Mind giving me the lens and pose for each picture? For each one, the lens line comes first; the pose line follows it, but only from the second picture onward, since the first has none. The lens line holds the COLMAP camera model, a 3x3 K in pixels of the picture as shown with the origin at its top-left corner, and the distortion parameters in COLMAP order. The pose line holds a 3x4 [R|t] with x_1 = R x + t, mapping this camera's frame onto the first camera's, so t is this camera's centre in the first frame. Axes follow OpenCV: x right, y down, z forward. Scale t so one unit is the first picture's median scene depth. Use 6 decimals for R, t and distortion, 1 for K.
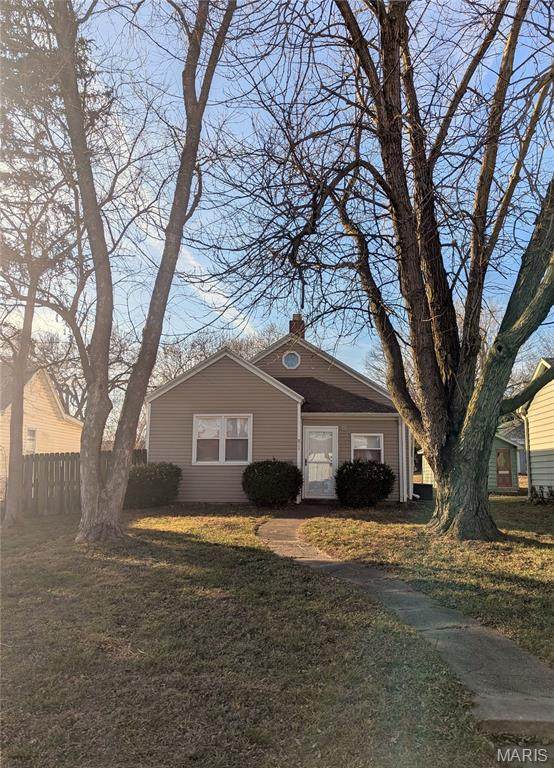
lens RADIAL K [[561.7, 0, 277.0], [0, 561.7, 384.0], [0, 0, 1]] dist [0.000539, -0.000009]
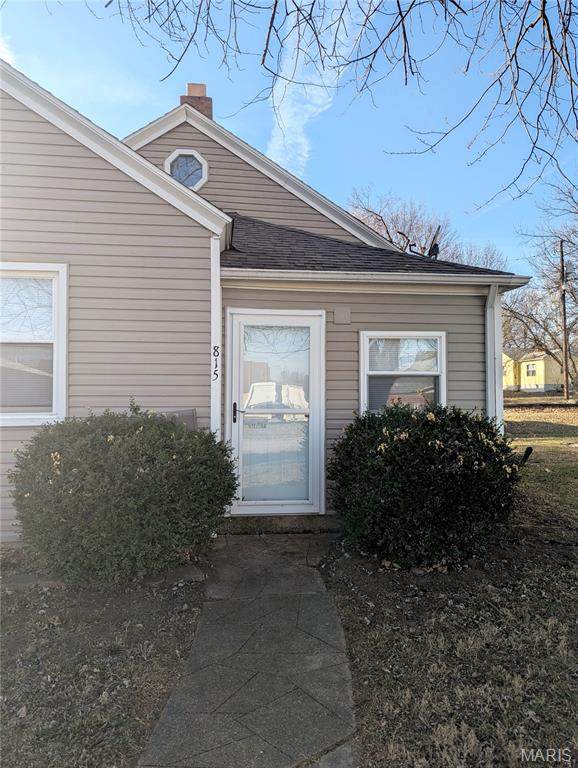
lens RADIAL K [[542.4, 0, 289.0], [0, 542.4, 384.0], [0, 0, 1]] dist [0.046616, -0.002080]
pose [[0.973658, -0.005329, 0.227953, 0.007814], [-0.025807, 0.990728, 0.133390, 0.075884], [-0.226550, -0.135759, 0.964492, 0.669474]]
